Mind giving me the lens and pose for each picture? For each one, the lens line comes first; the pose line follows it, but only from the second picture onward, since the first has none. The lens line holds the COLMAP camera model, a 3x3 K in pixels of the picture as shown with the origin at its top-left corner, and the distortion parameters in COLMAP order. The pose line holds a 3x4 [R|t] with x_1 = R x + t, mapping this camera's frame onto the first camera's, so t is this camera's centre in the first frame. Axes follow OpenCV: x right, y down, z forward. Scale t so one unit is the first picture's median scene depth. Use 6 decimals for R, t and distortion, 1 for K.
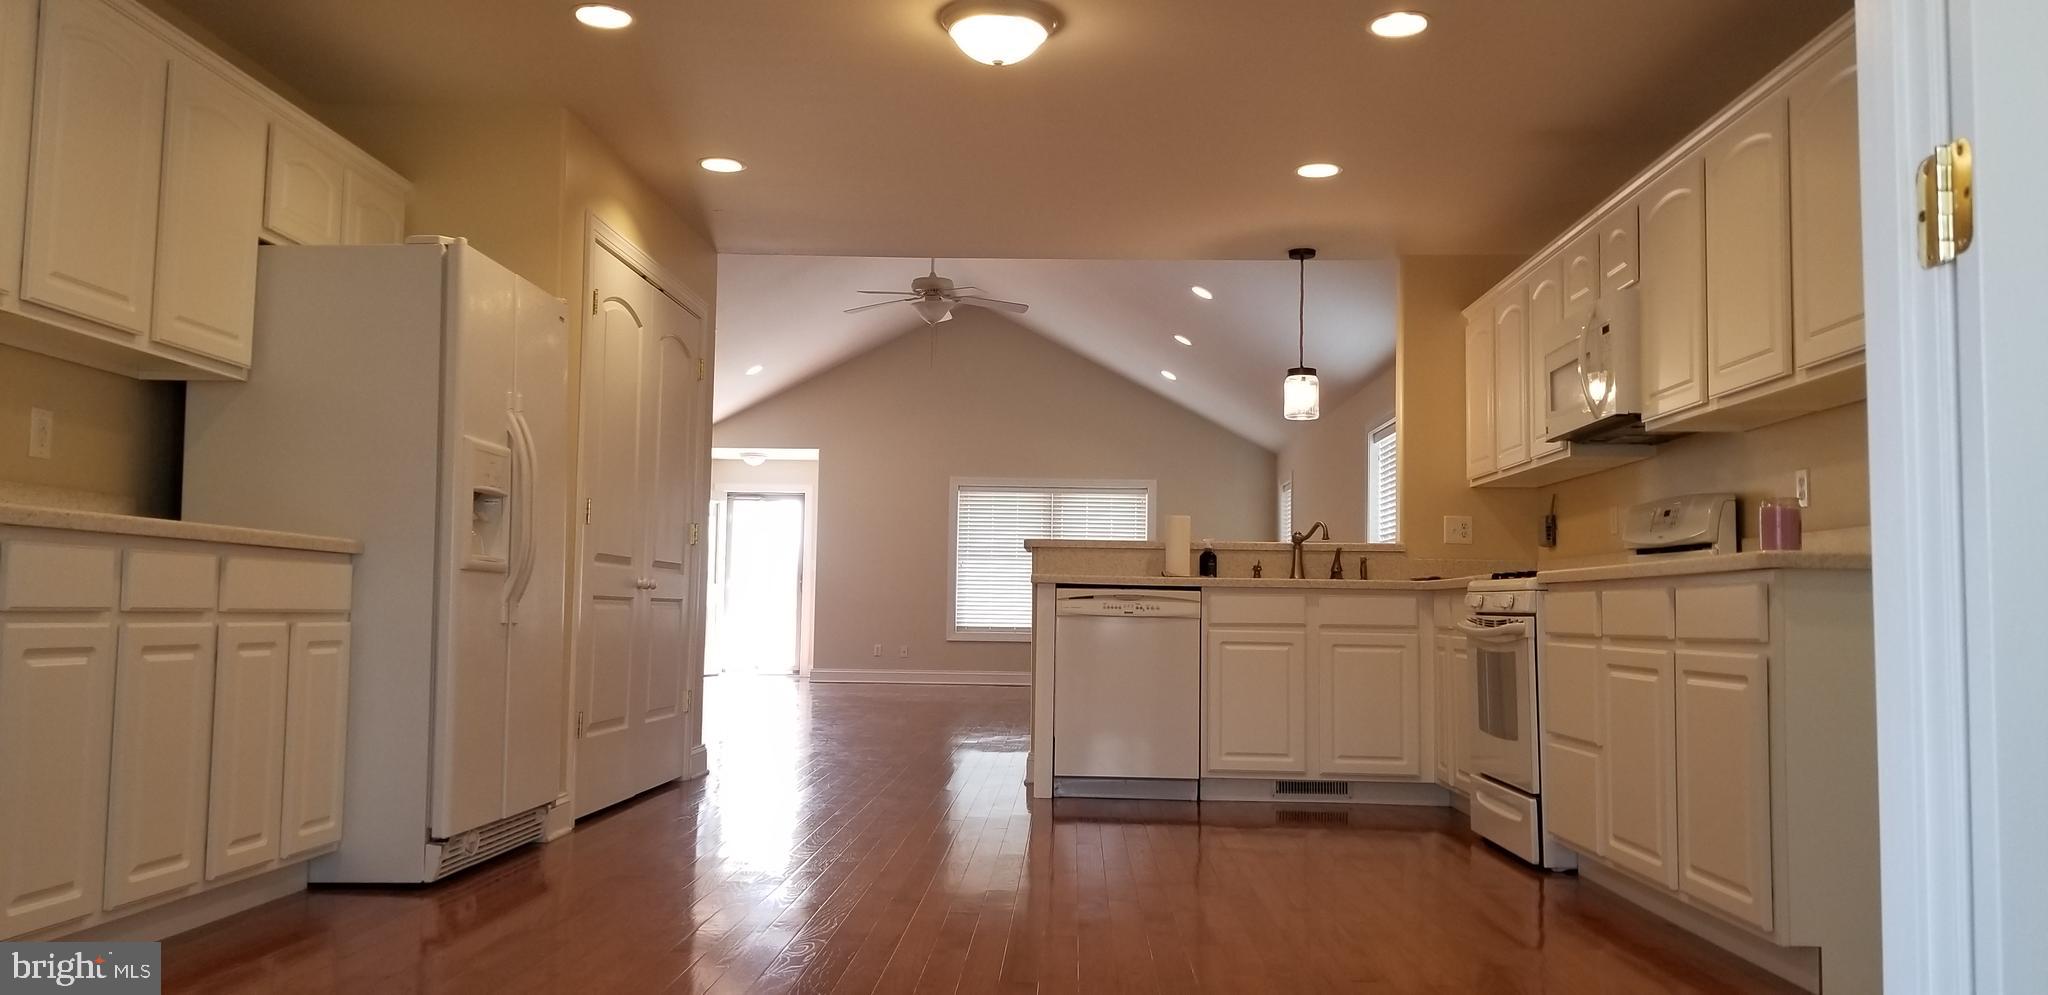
lens RADIAL K [[1546.0, 0, 1024.0], [0, 1546.0, 497.5], [0, 0, 1]] dist [0.005252, -0.002421]
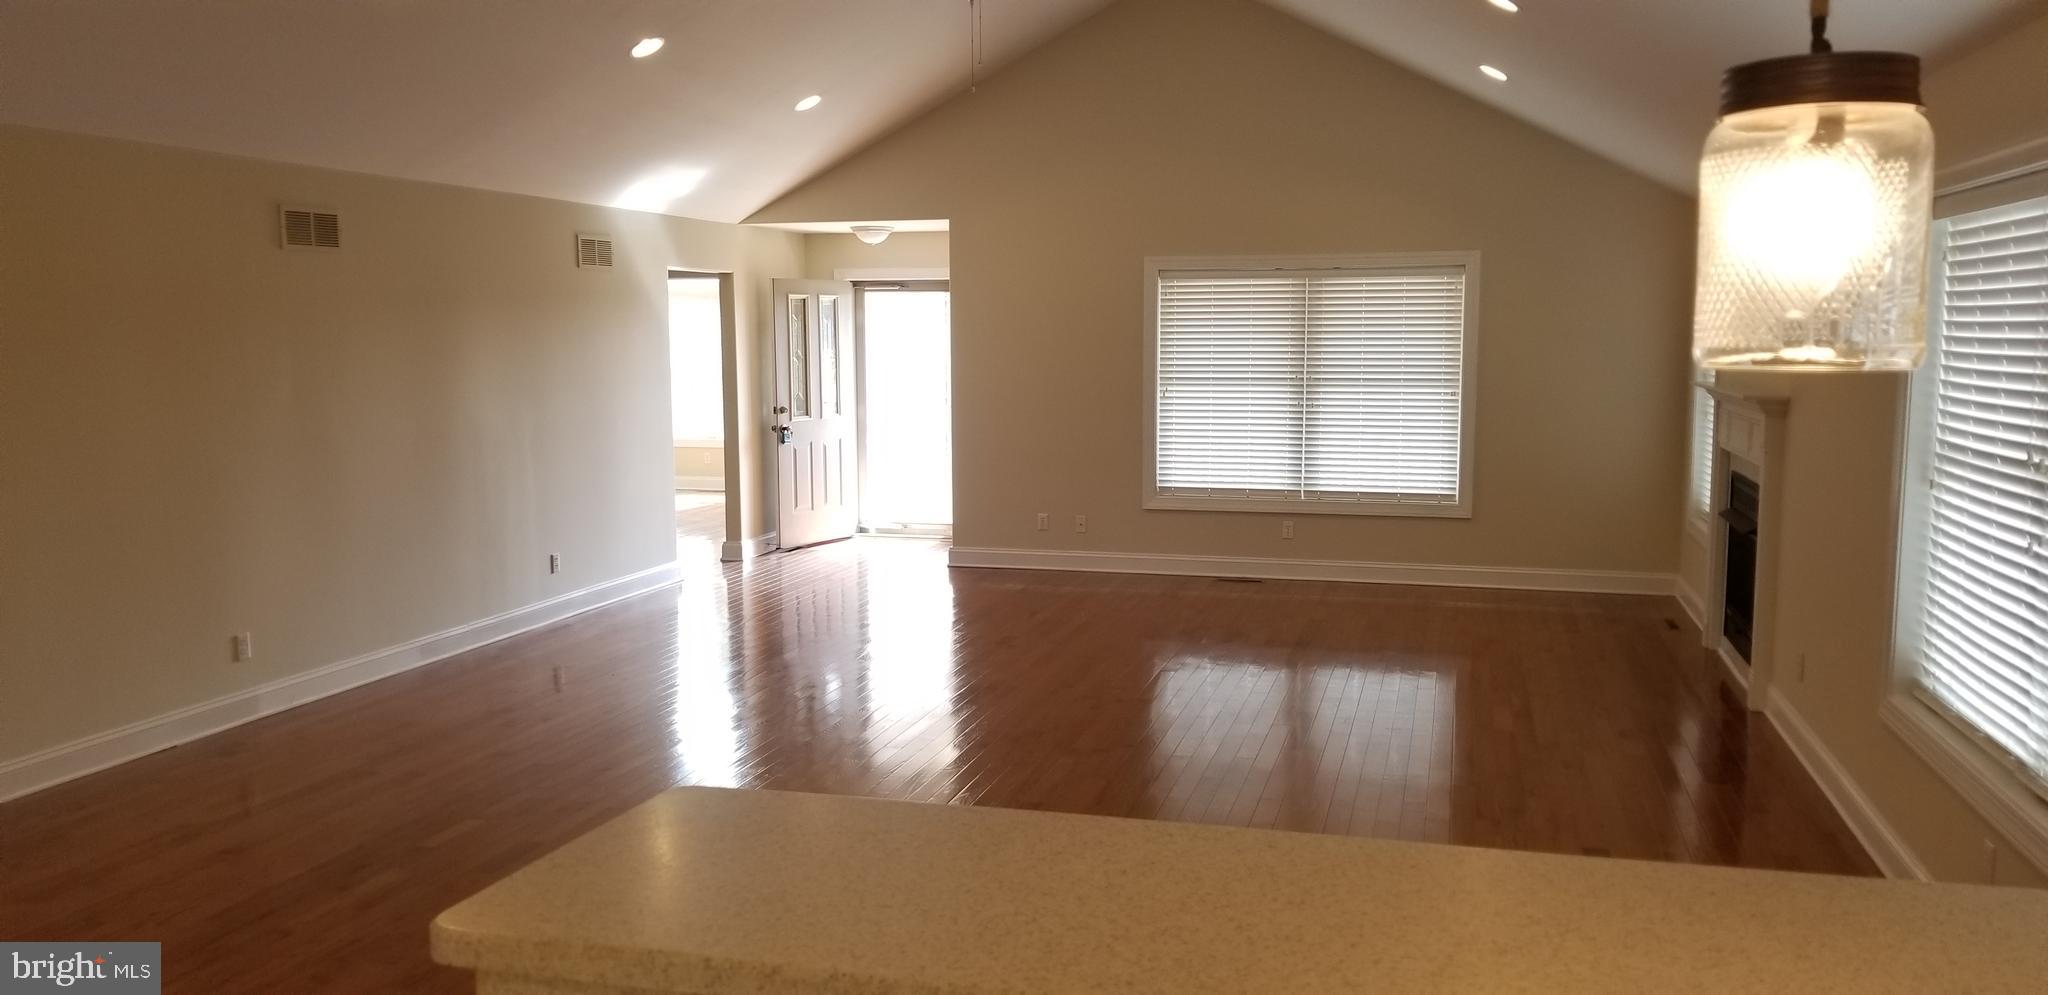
lens RADIAL K [[1546.0, 0, 1024.0], [0, 1546.0, 497.5], [0, 0, 1]] dist [0.005252, -0.002421]
pose [[0.969474, 0.005945, -0.245121, 0.061321], [0.038919, 0.983301, 0.177778, -0.031097], [0.242085, -0.181891, 0.953053, 0.360853]]
